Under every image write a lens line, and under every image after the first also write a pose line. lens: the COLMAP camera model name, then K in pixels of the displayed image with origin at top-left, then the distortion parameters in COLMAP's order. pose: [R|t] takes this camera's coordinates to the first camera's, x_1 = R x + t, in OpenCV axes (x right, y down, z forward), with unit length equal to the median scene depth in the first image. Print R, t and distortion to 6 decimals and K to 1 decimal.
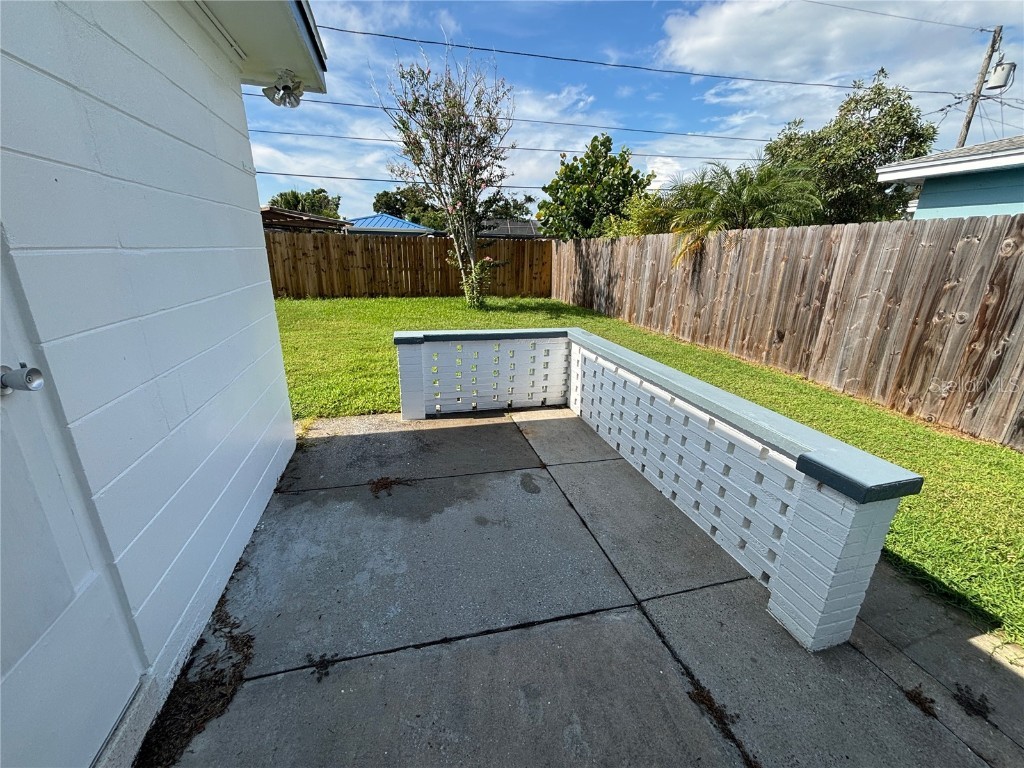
lens RADIAL K [[414.7, 0, 511.4], [0, 414.7, 380.2], [0, 0, 1]] dist [-0.000342, 0.000900]
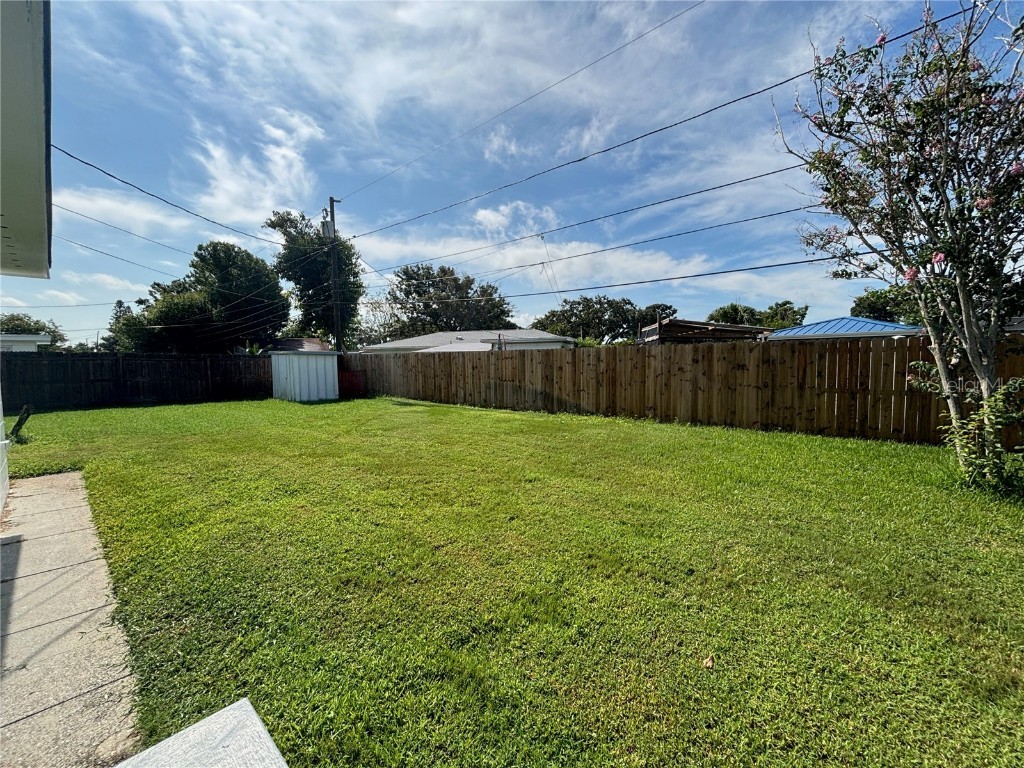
lens RADIAL K [[414.7, 0, 513.0], [0, 414.7, 387.4], [0, 0, 1]] dist [-0.000342, 0.000900]
pose [[0.551977, 0.027241, -0.833414, -0.003447], [-0.228365, 0.966193, -0.119667, -0.108397], [0.801979, 0.256377, 0.539537, 0.343965]]
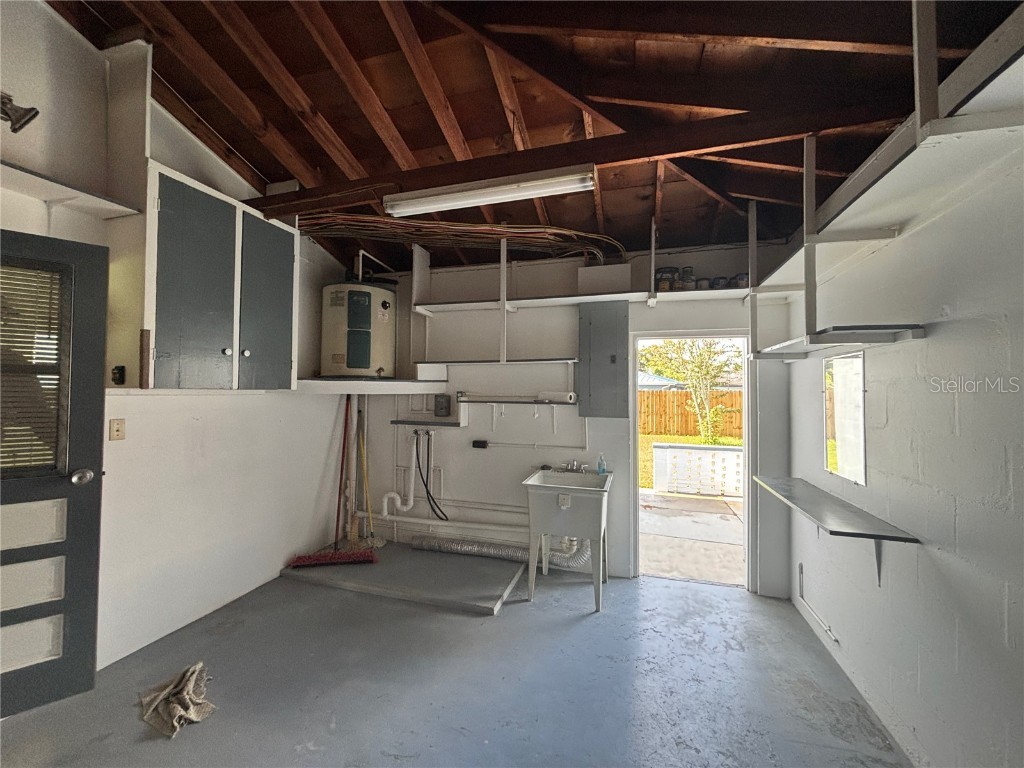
lens RADIAL K [[414.7, 0, 507.4], [0, 414.7, 384.6], [0, 0, 1]] dist [-0.000342, 0.000900]
pose [[0.846400, -0.020803, -0.532142, 0.064390], [-0.156880, 0.945156, -0.286476, 0.105869], [0.508917, 0.325955, 0.796716, -0.353133]]
